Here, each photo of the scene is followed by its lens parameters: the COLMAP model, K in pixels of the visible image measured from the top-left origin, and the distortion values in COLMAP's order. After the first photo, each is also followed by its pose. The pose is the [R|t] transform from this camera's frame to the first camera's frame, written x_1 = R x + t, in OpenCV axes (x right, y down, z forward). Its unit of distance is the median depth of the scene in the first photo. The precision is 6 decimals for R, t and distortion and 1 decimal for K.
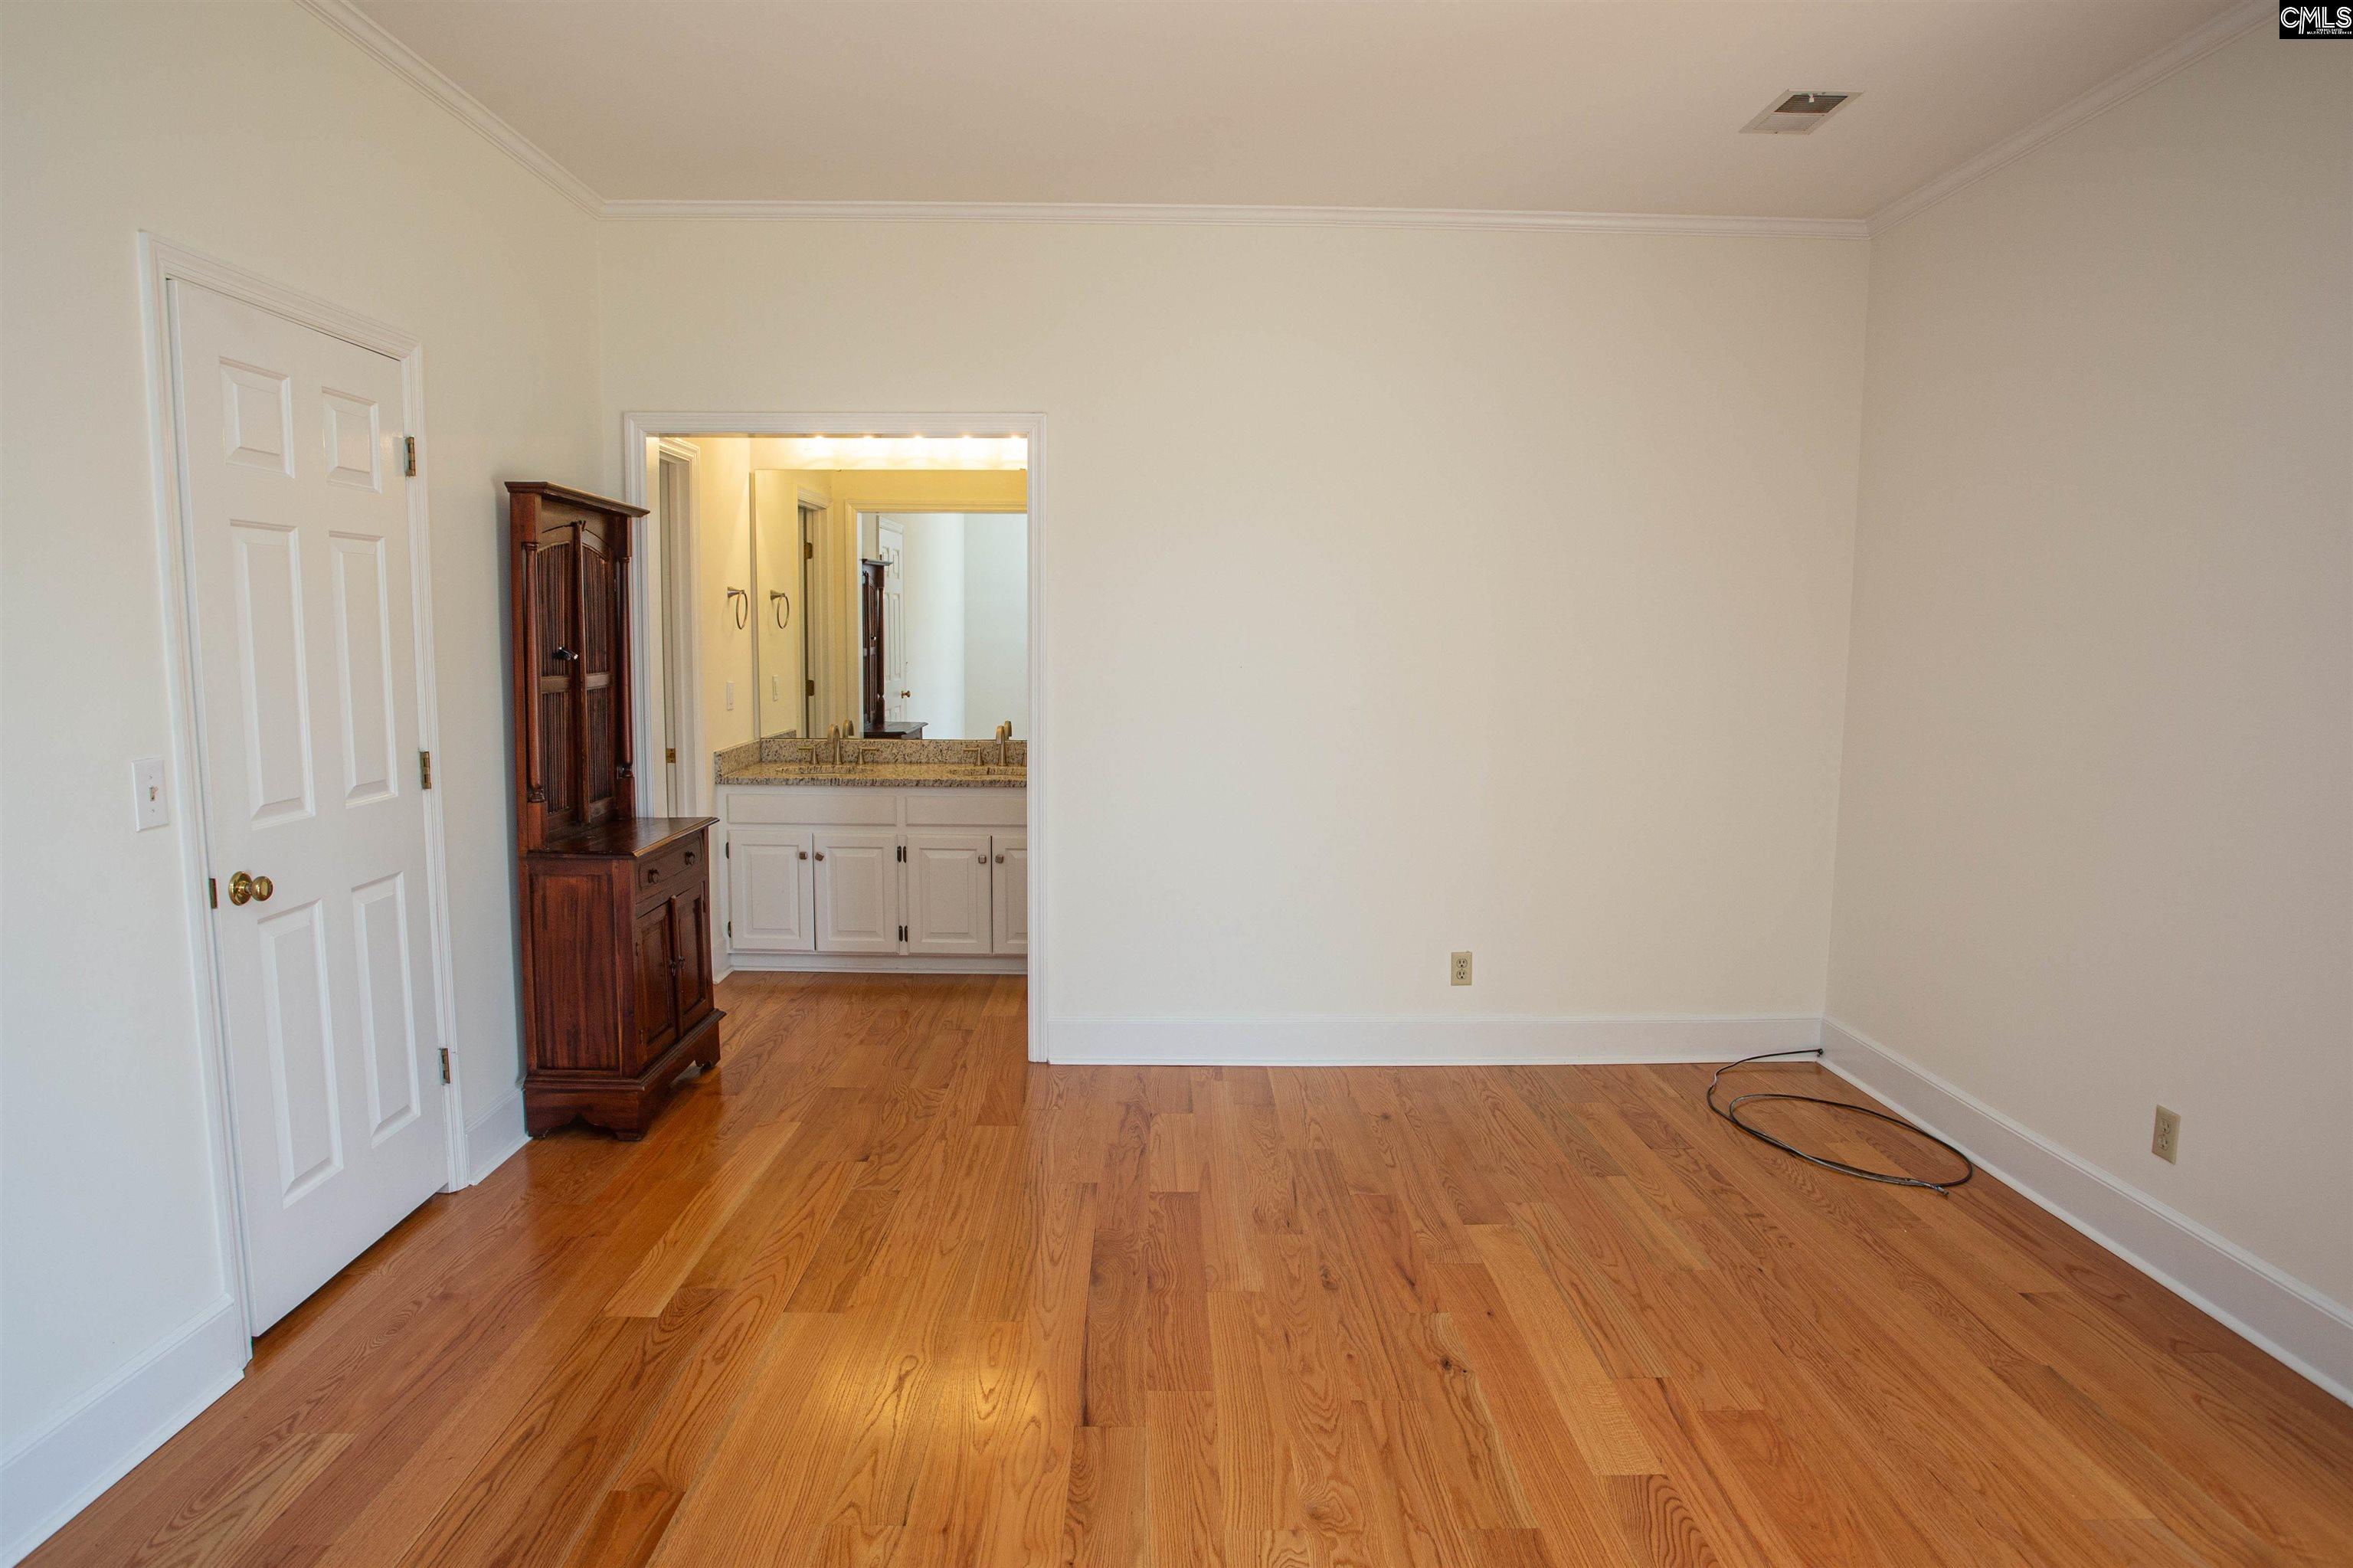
lens RADIAL K [[1222.4, 0, 1174.2], [0, 1222.4, 784.1], [0, 0, 1]] dist [-0.052027, 0.016221]
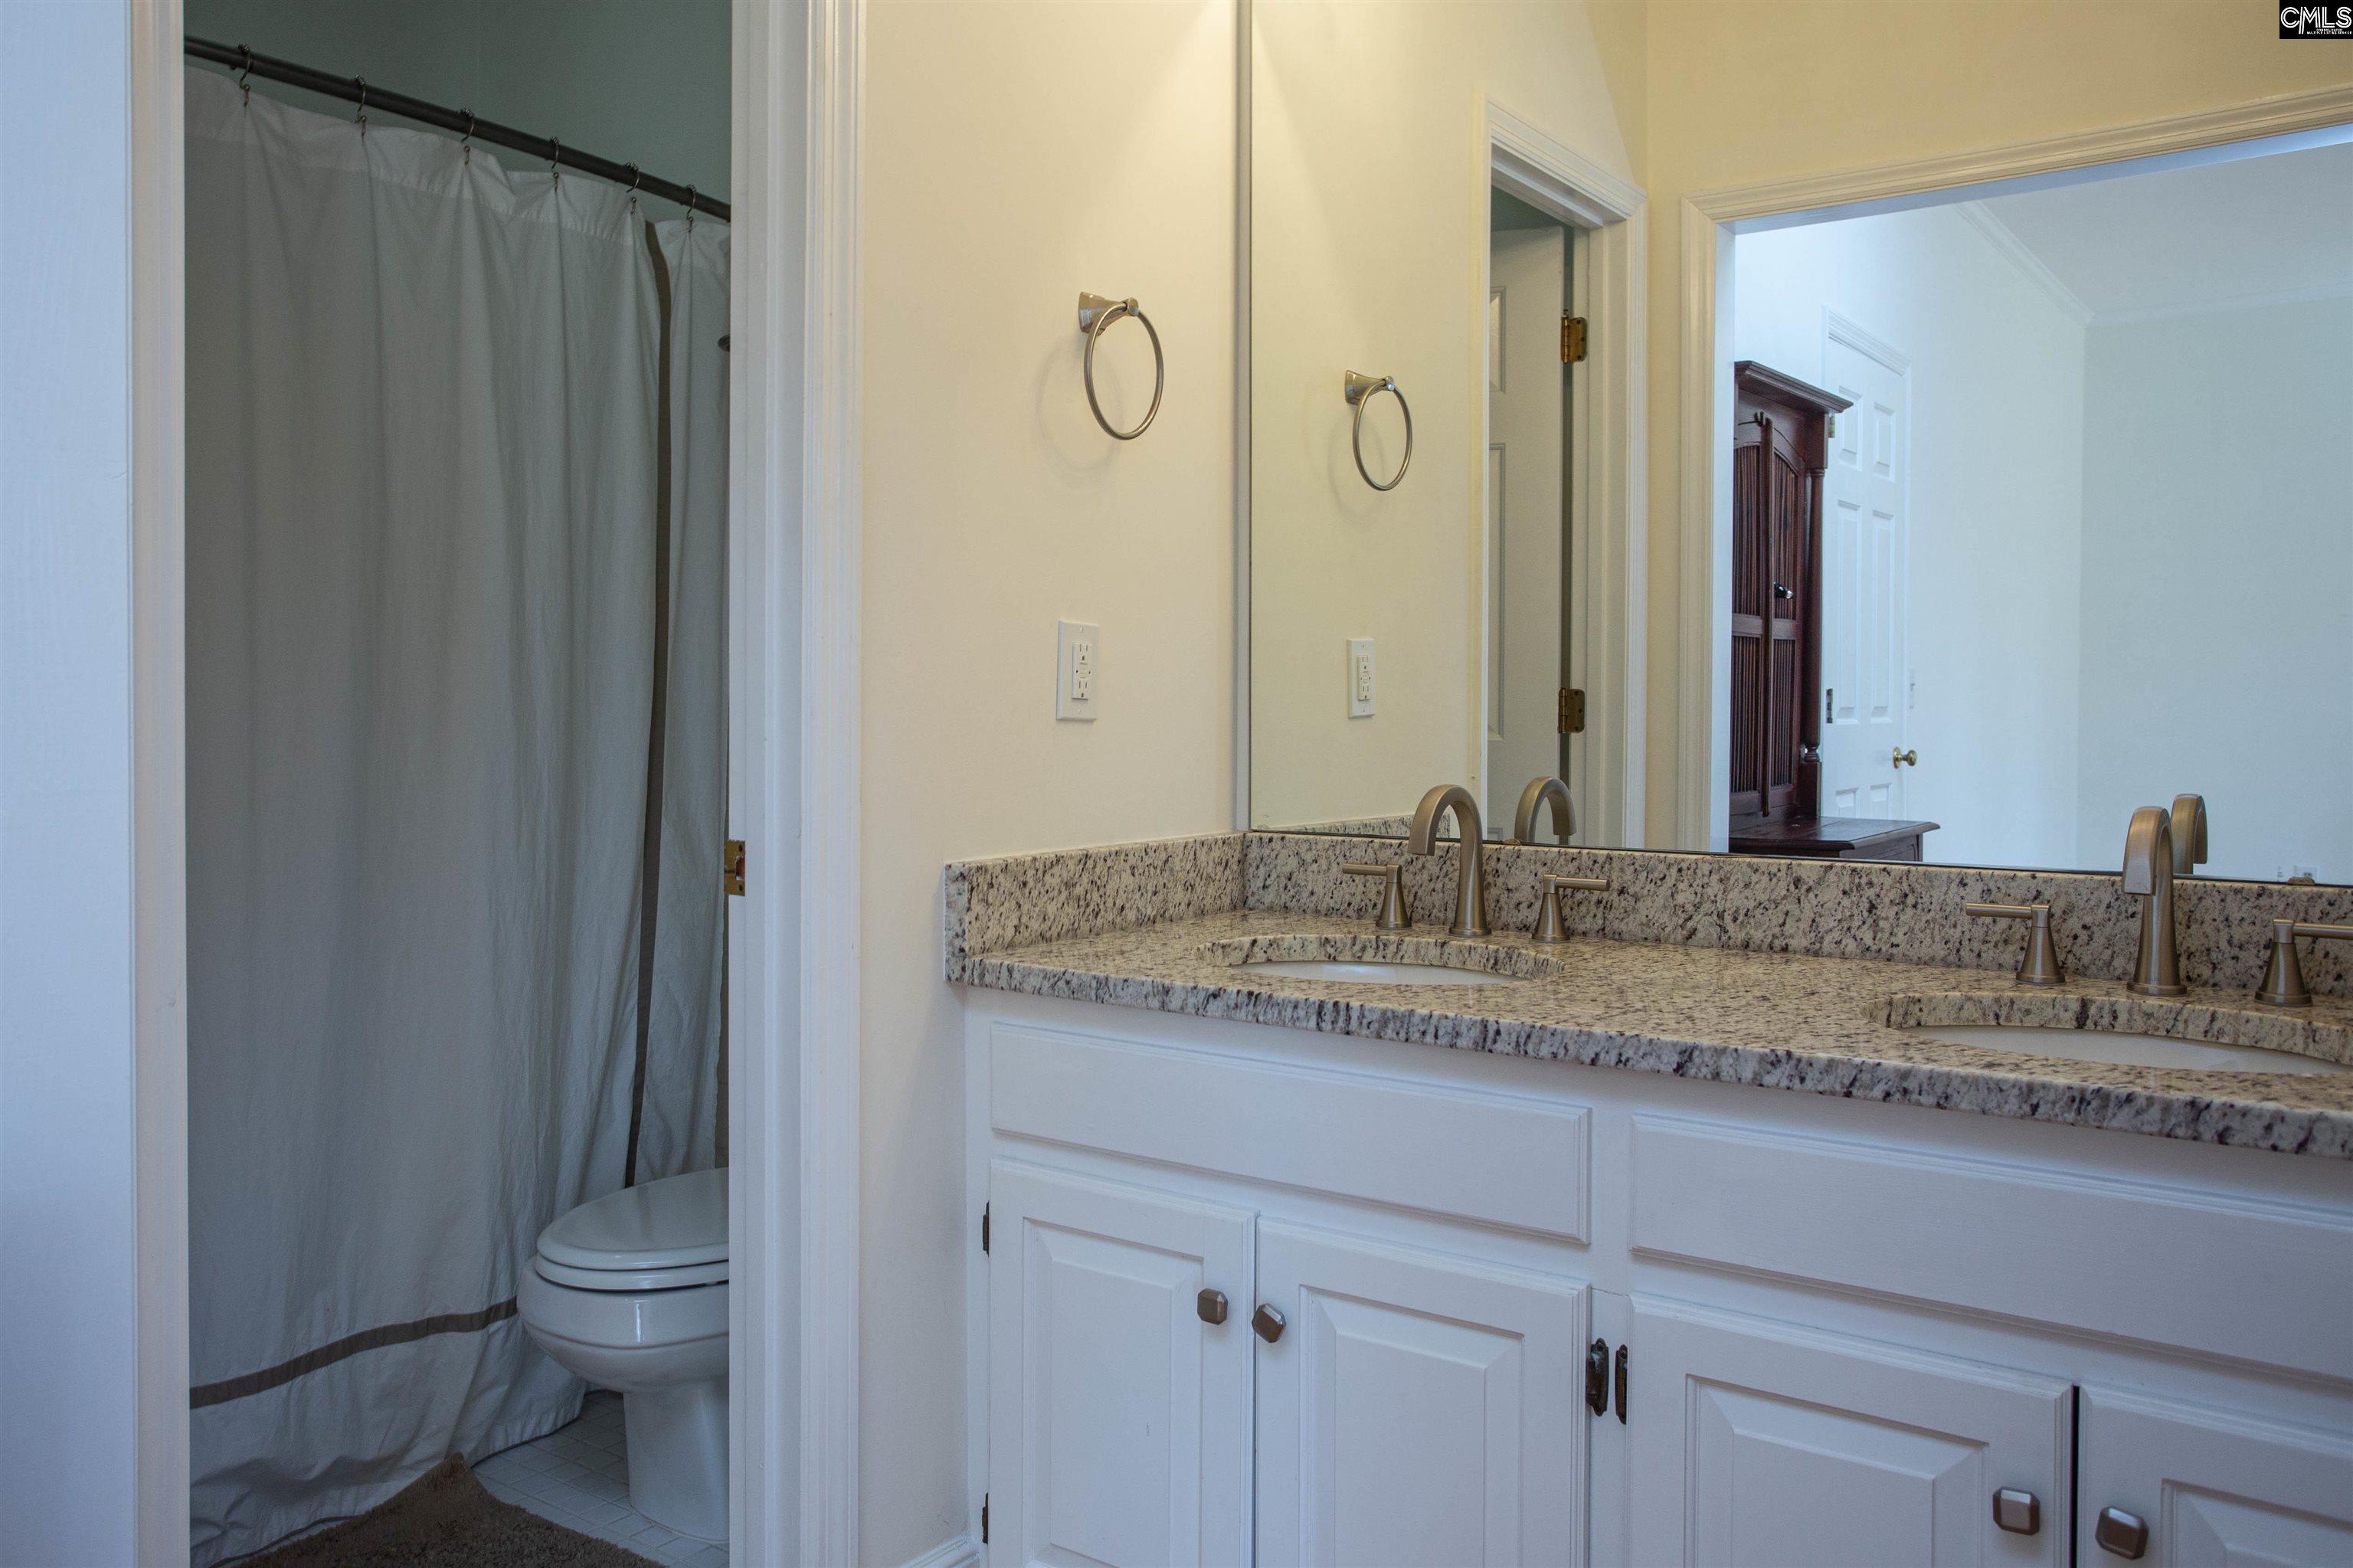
lens RADIAL K [[1696.2, 0, 1173.6], [0, 1696.2, 786.6], [0, 0, 1]] dist [-0.014130, 0.003999]
pose [[0.785675, 0.014504, -0.618470, -0.092673], [-0.063344, 0.996357, -0.057104, -0.023348], [0.615388, 0.084041, 0.783731, 0.651955]]
